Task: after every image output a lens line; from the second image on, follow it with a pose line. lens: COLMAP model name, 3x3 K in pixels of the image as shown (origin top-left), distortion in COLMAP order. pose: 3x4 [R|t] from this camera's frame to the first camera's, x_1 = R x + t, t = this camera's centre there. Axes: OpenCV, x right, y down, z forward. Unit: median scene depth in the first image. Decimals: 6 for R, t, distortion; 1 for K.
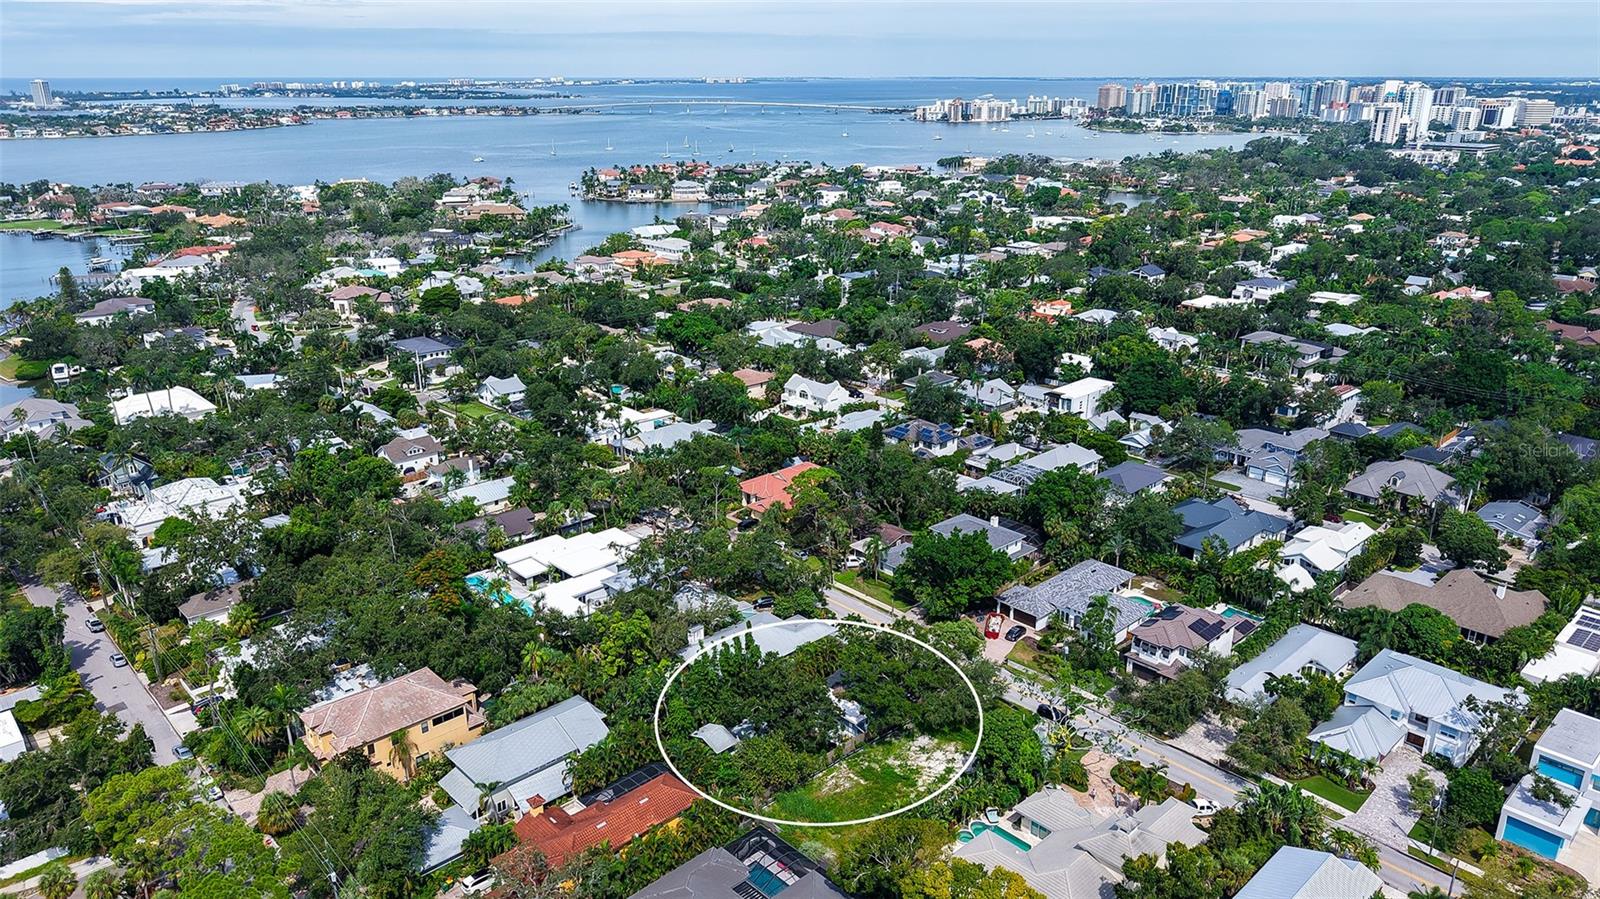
lens RADIAL K [[1118.0, 0, 800.0], [0, 1118.0, 449.5], [0, 0, 1]] dist [-0.007402, -0.001748]
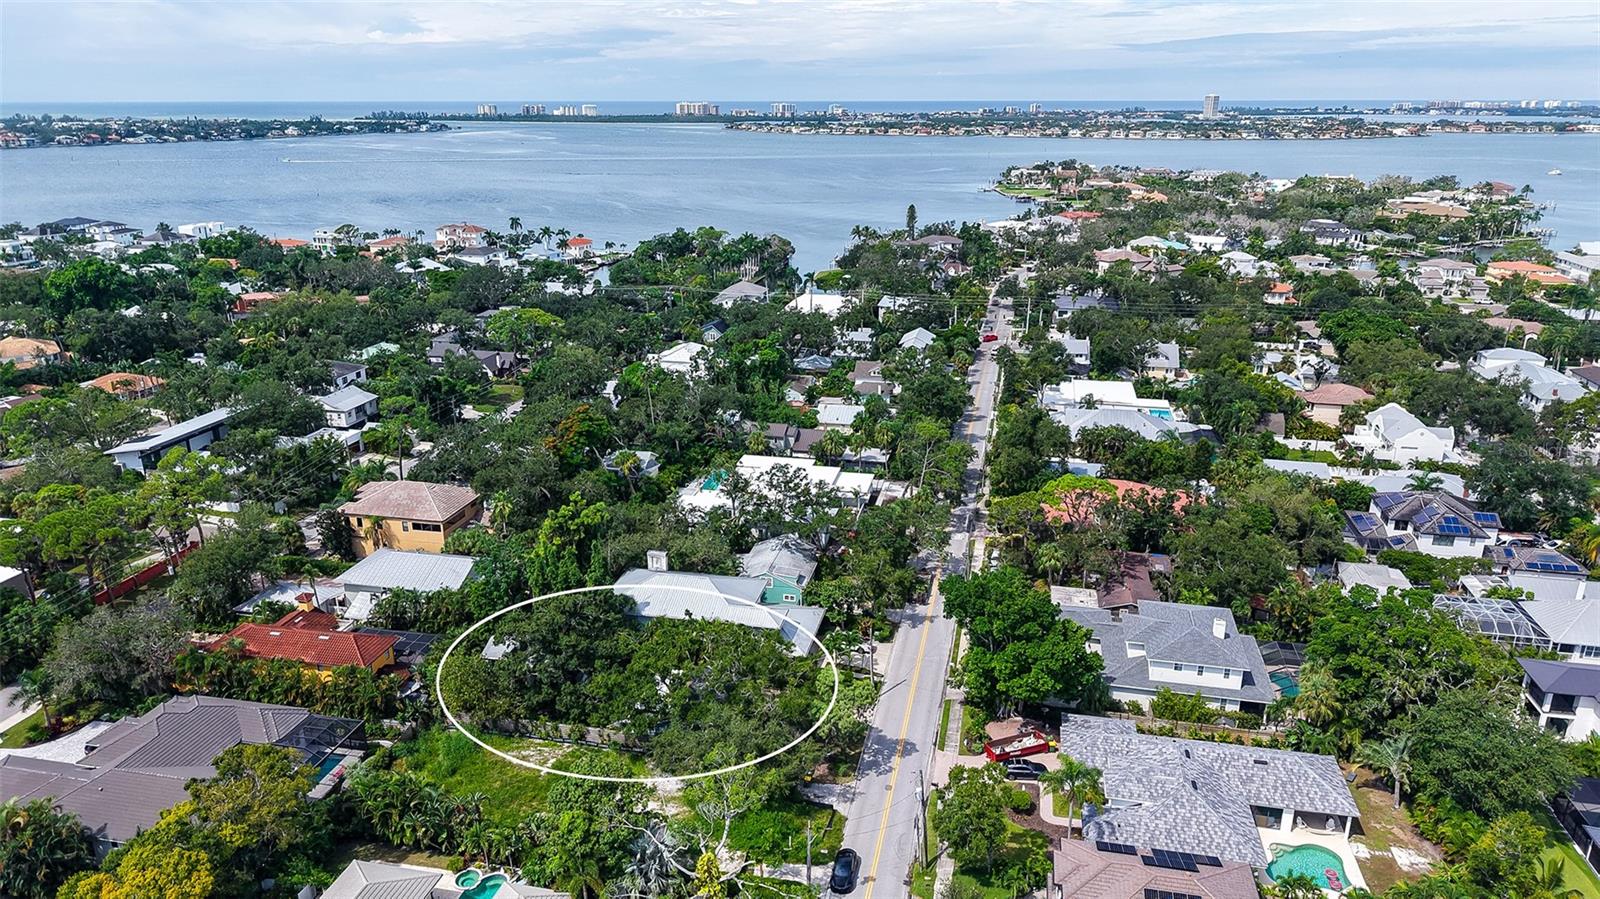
lens RADIAL K [[1069.0, 0, 800.0], [0, 1069.0, 449.5], [0, 0, 1]] dist [0.028050, -0.034527]
pose [[0.558945, 0.252876, -0.789705, 0.322595], [-0.260866, 0.957634, 0.122011, -0.026790], [0.787102, 0.137810, 0.601231, 0.295321]]
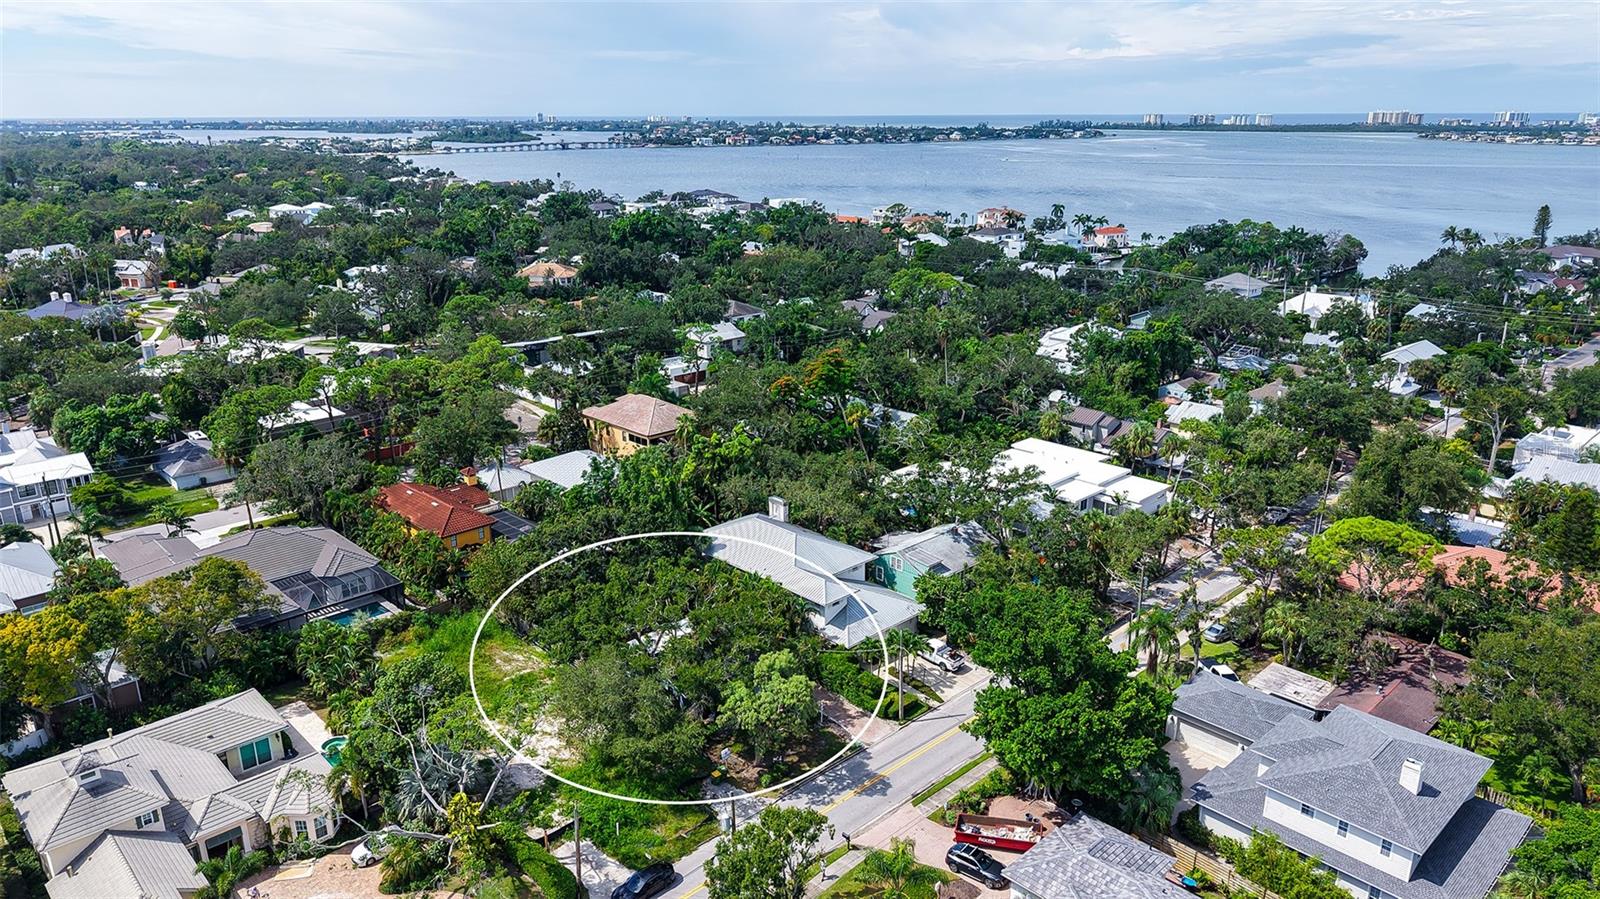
lens RADIAL K [[1069.0, 0, 800.0], [0, 1069.0, 449.5], [0, 0, 1]] dist [0.028050, -0.034527]
pose [[0.002984, 0.294305, -0.955707, 0.320540], [-0.315019, 0.907328, 0.278423, -0.044681], [0.949081, 0.300235, 0.095419, 0.482870]]
